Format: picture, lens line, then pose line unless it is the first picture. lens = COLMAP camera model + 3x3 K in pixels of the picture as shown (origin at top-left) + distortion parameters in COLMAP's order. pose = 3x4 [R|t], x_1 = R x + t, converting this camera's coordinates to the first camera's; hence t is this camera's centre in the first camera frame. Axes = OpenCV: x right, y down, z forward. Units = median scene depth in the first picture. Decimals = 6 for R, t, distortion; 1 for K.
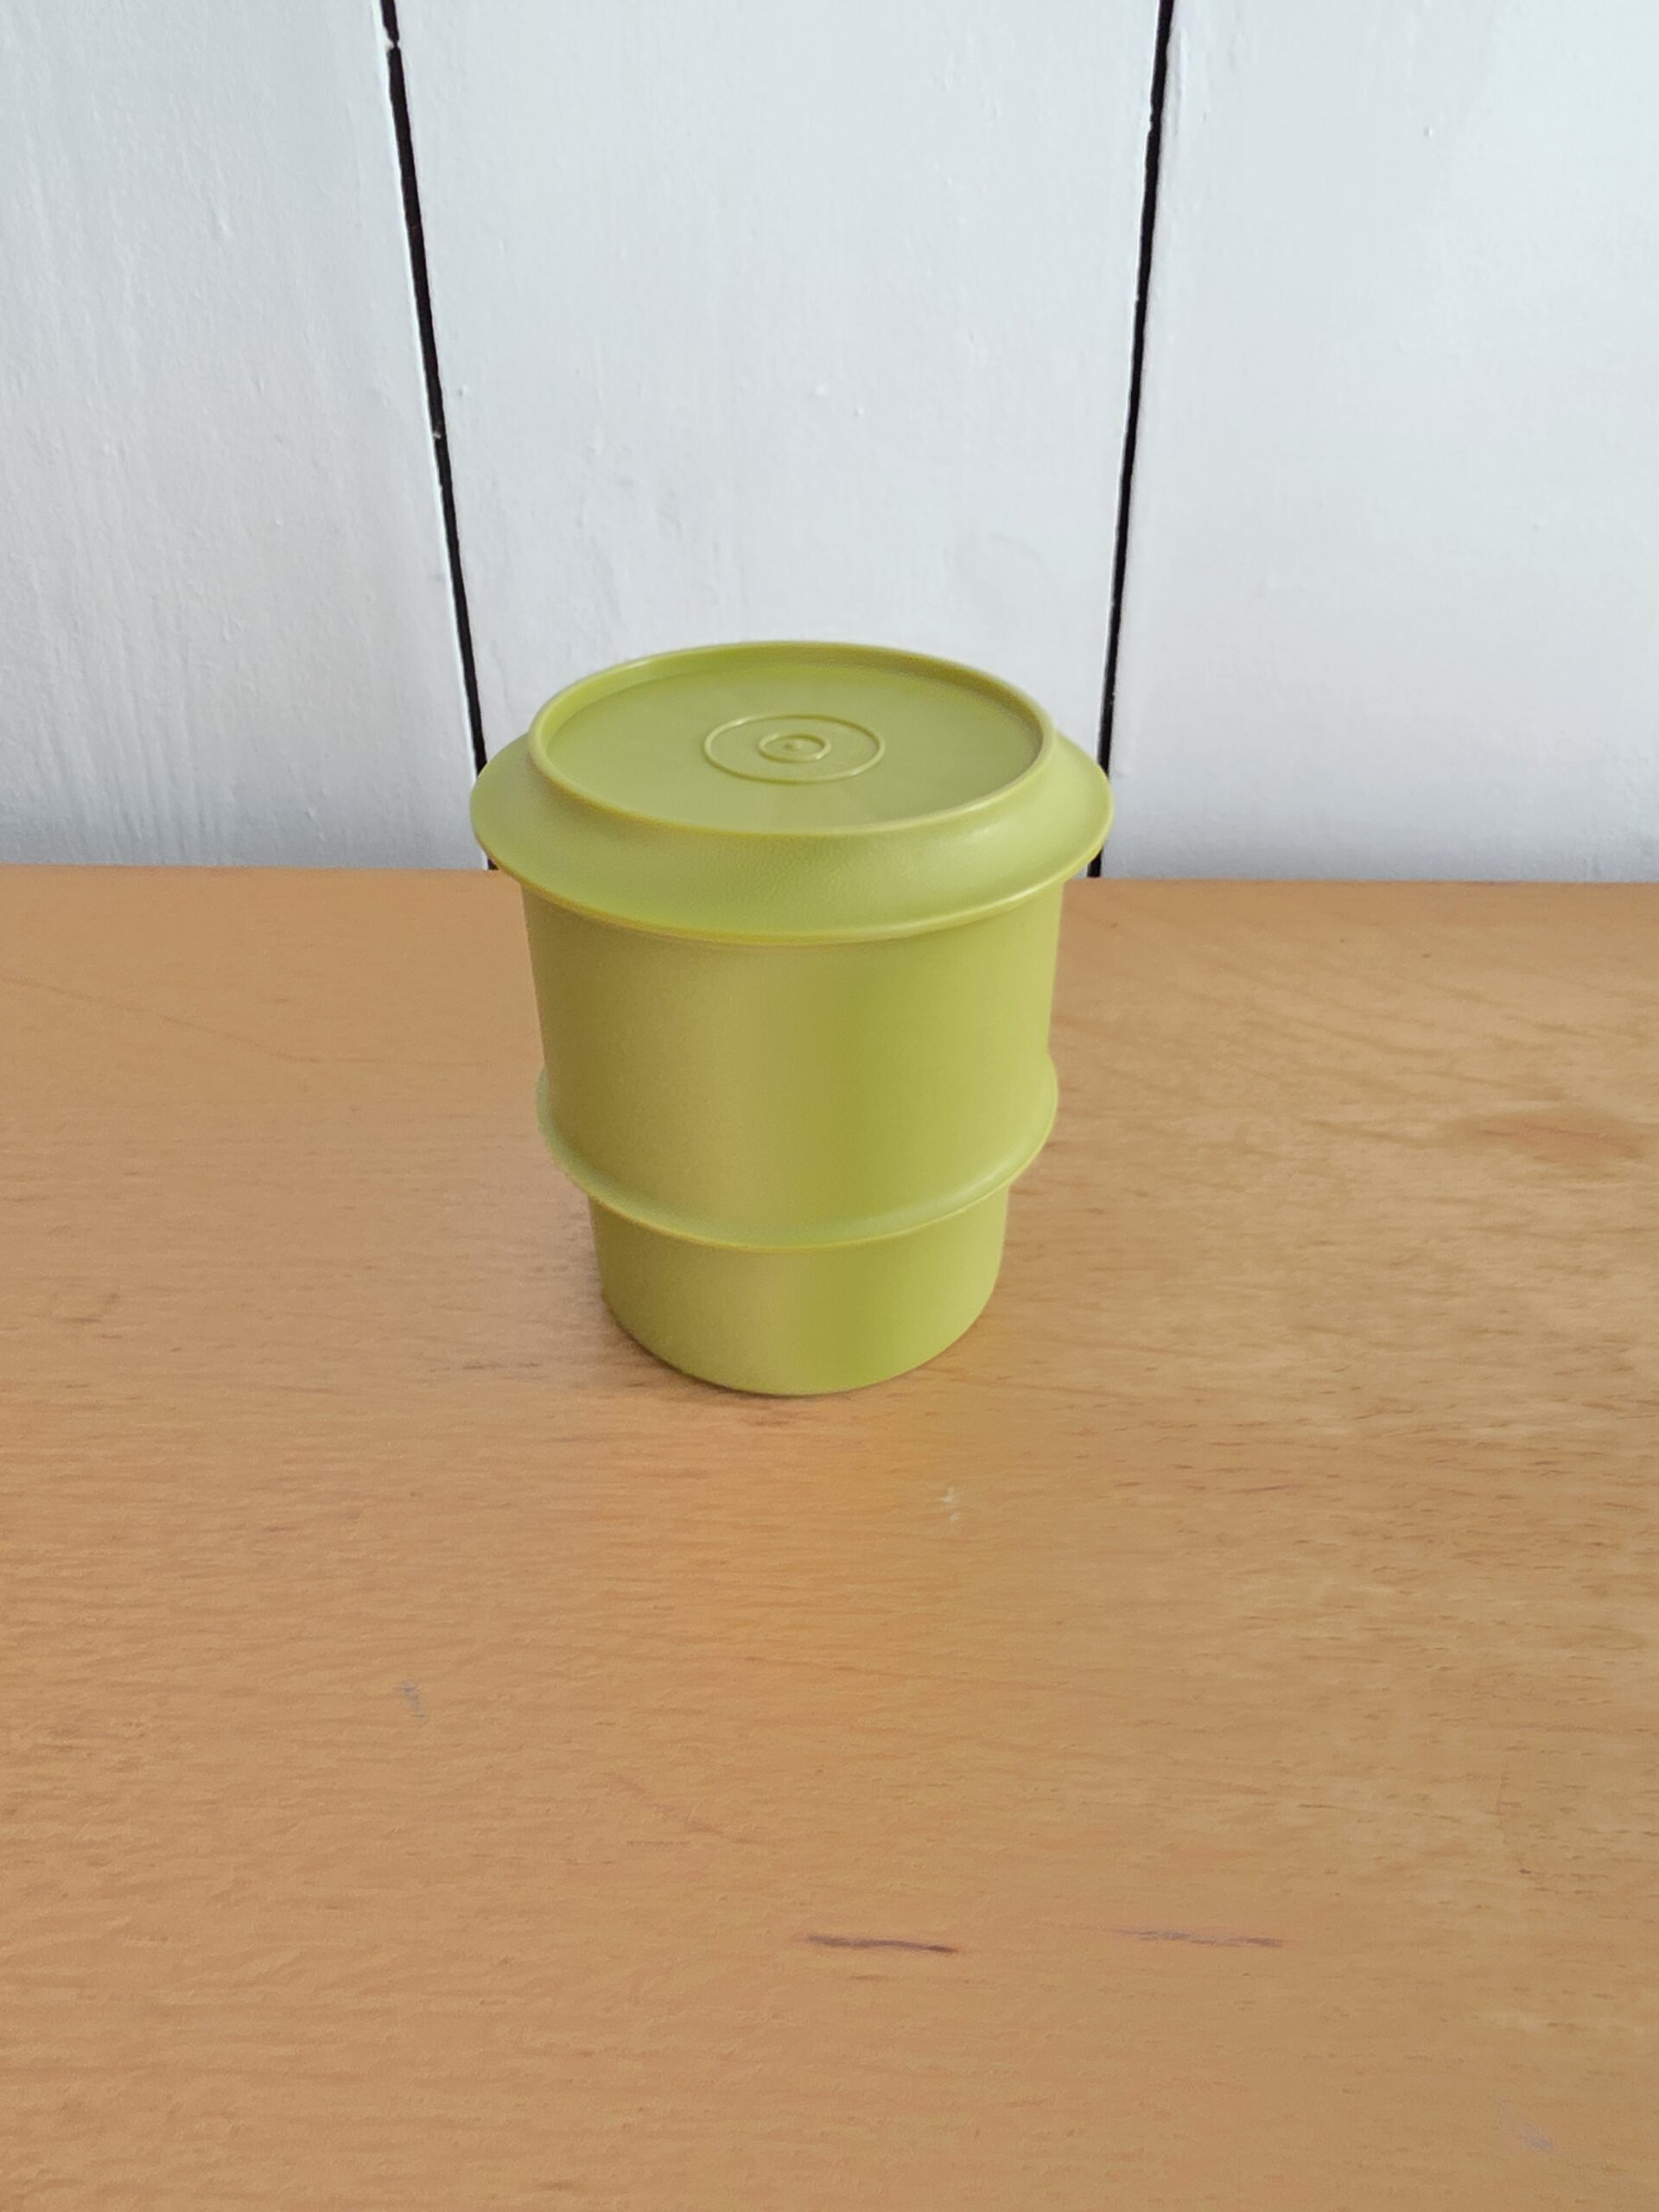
lens RADIAL K [[1551.8, 0, 857.7], [0, 1551.8, 968.8], [0, 0, 1]] dist [0.007136, -0.006965]
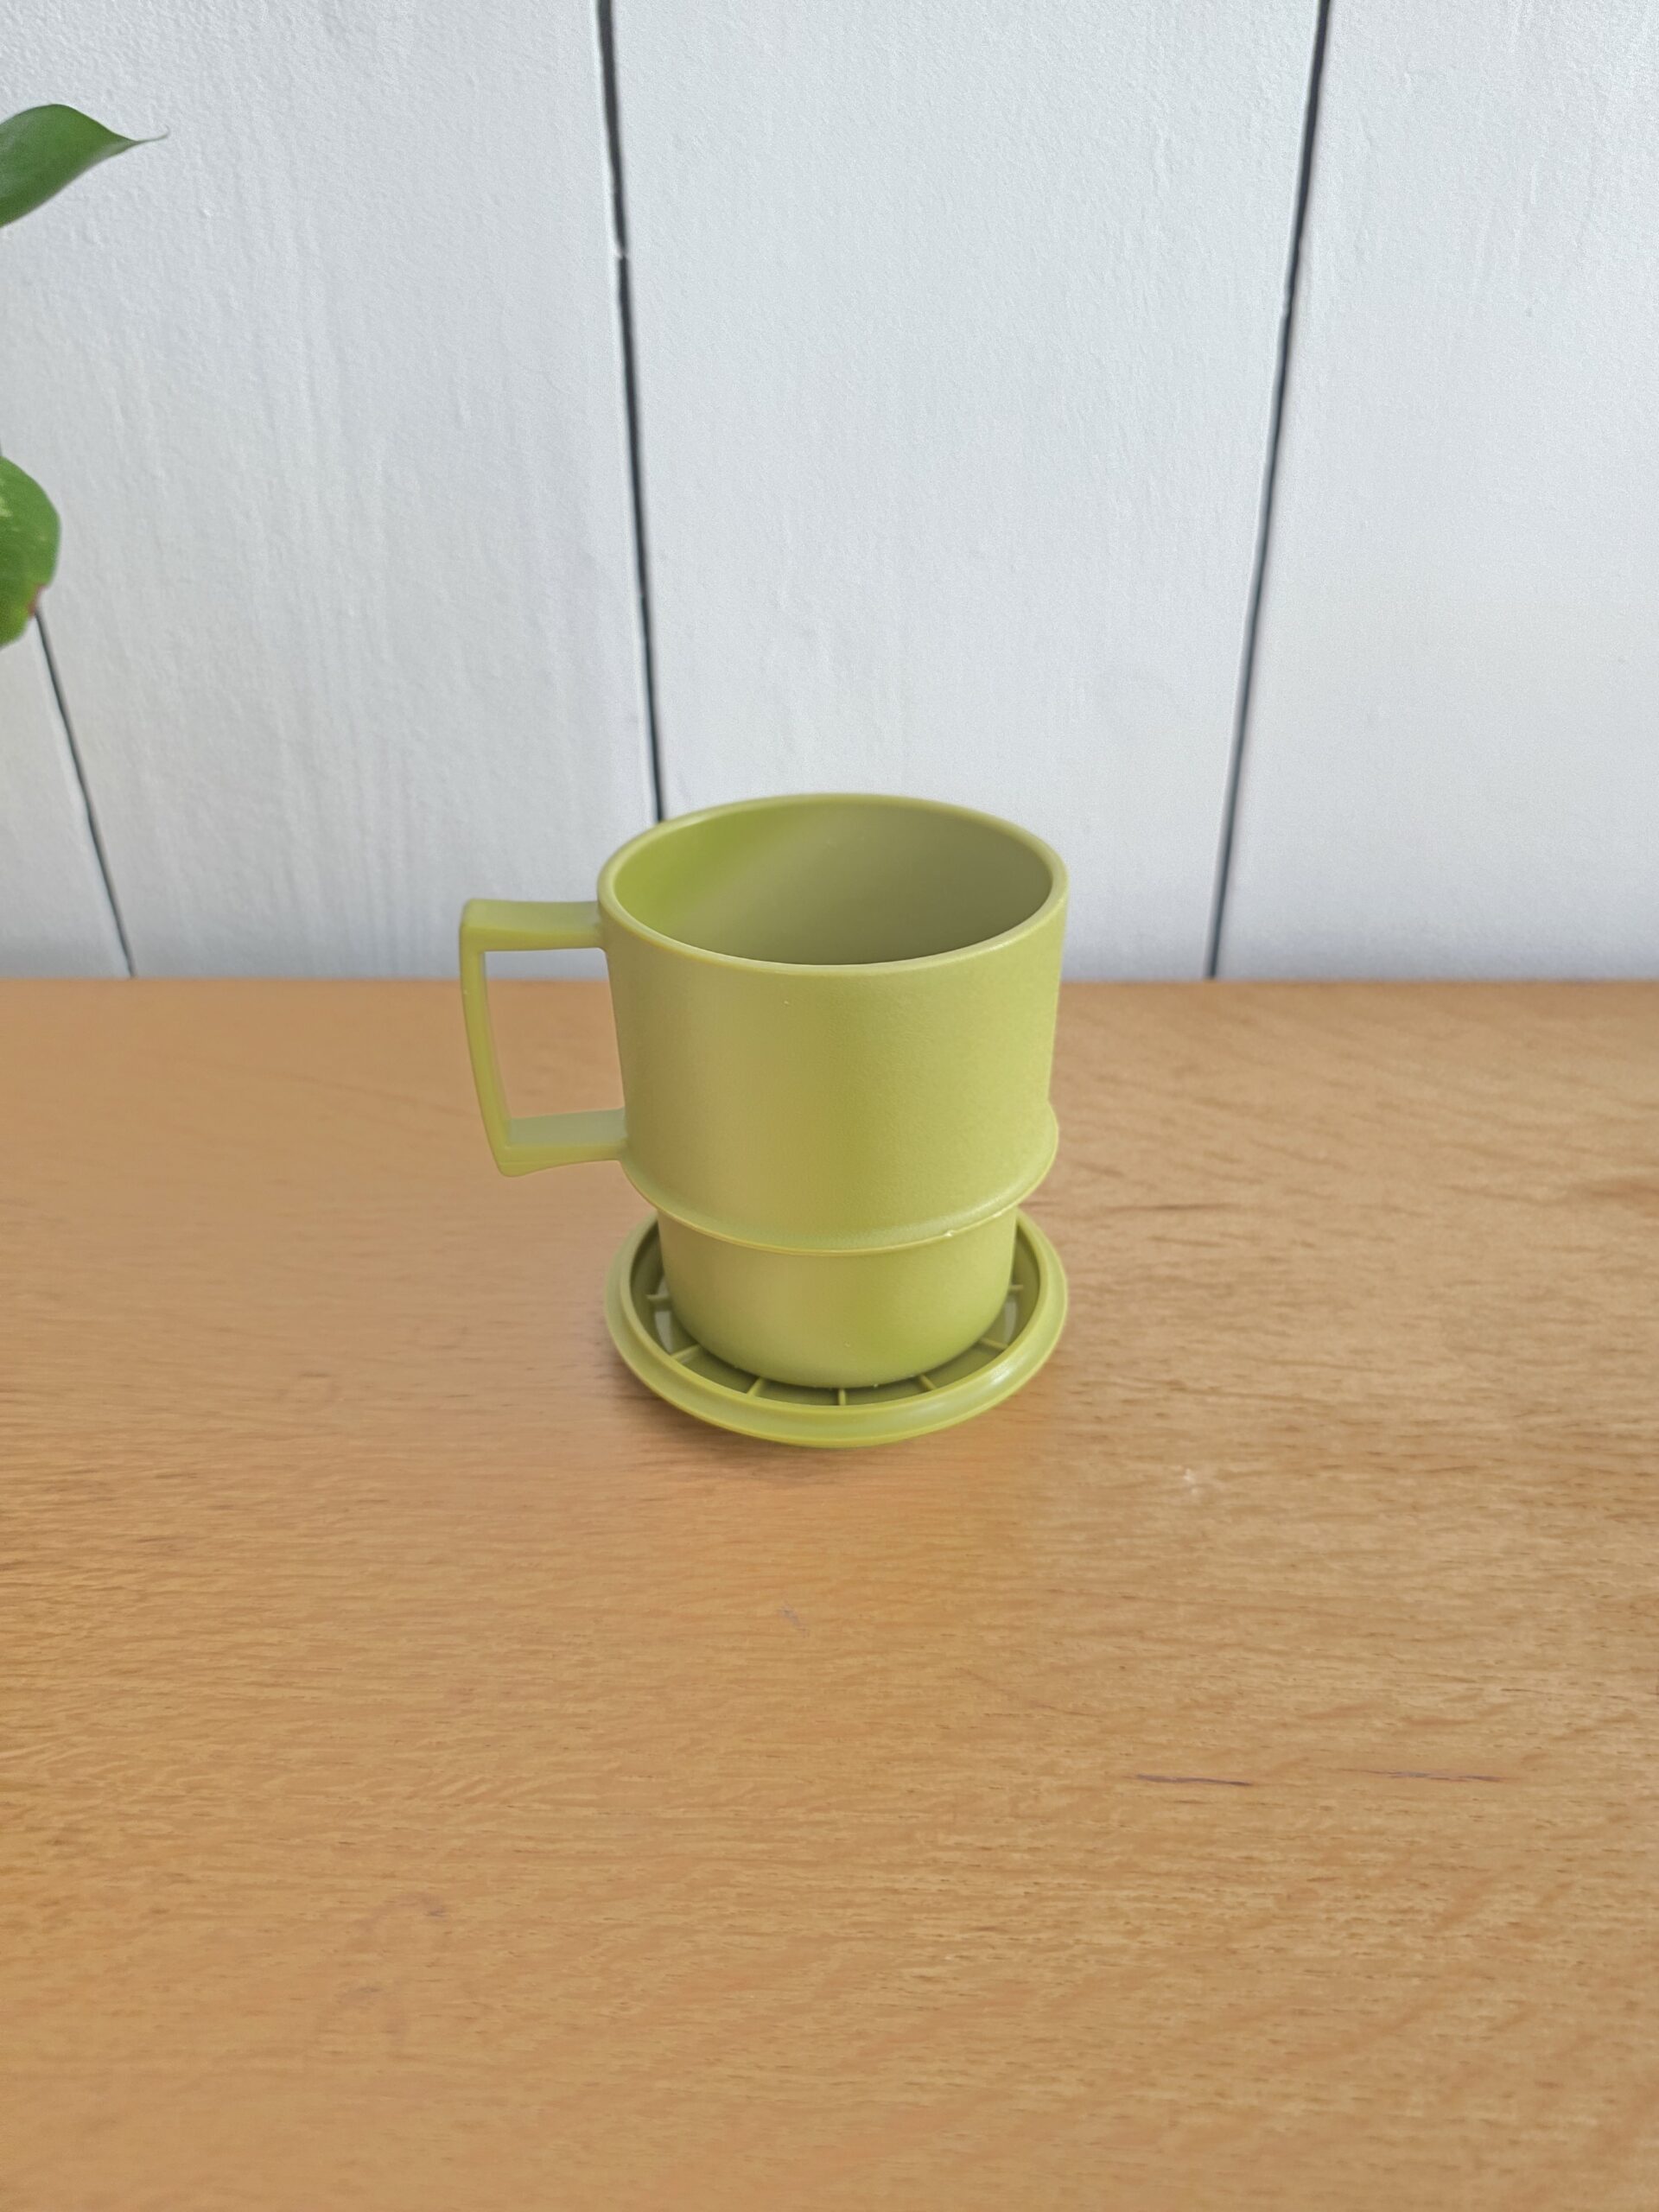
lens RADIAL K [[1569.2, 0, 816.5], [0, 1569.2, 1121.5], [0, 0, 1]] dist [0.001523, -0.024783]
pose [[0.999708, -0.008293, -0.022718, -0.188213], [0.008744, 0.999766, 0.019792, 0.029304], [0.022549, -0.019984, 0.999546, -0.223677]]
